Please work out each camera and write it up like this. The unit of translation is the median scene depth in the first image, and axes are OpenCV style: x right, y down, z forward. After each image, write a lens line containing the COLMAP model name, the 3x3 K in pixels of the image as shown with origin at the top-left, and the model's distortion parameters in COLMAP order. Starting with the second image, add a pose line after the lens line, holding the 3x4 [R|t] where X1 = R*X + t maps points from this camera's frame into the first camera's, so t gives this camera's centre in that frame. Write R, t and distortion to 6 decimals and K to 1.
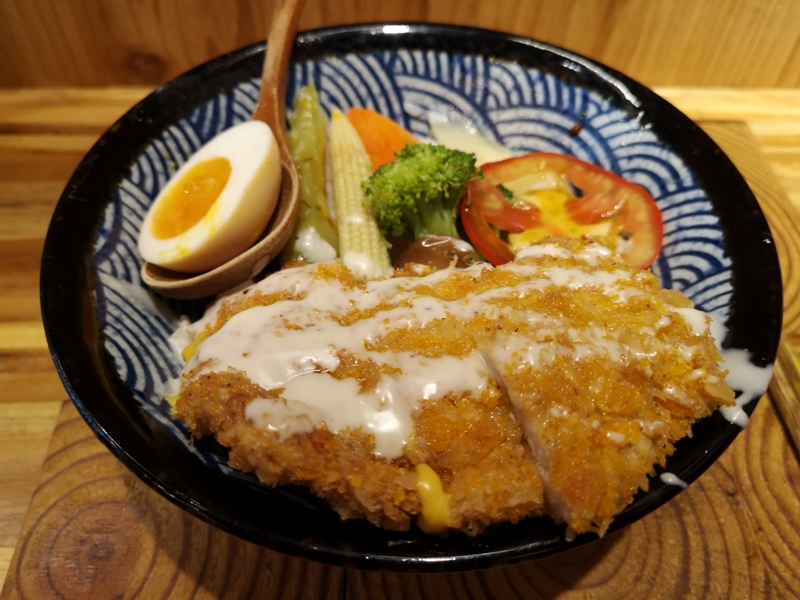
lens RADIAL K [[636.6, 0, 400.0], [0, 636.6, 300.0], [0, 0, 1]] dist [-0.004757, -0.003381]
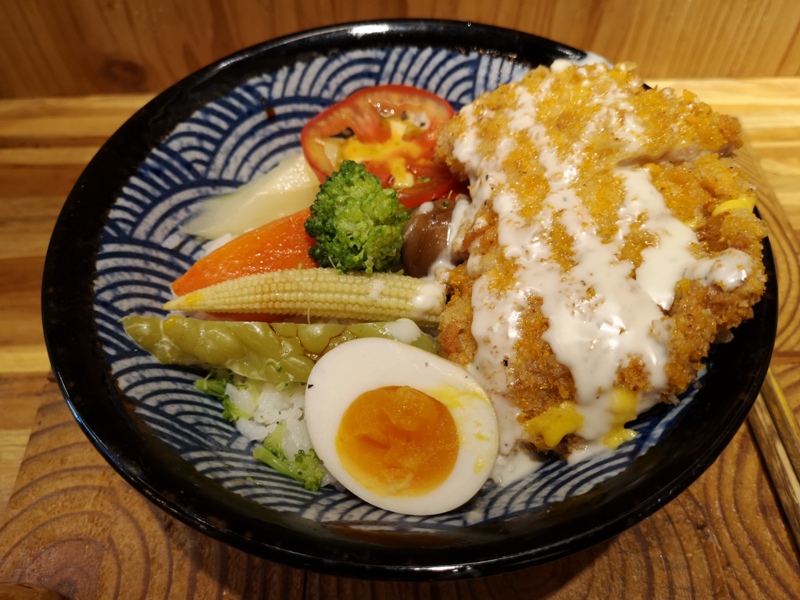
lens RADIAL K [[628.3, 0, 400.0], [0, 628.3, 300.0], [0, 0, 1]] dist [0.004109, 0.001390]
pose [[0.115155, -0.822862, 0.556450, -0.510643], [0.792733, 0.413690, 0.447699, -0.433466], [-0.598593, 0.389562, 0.699949, 0.285178]]
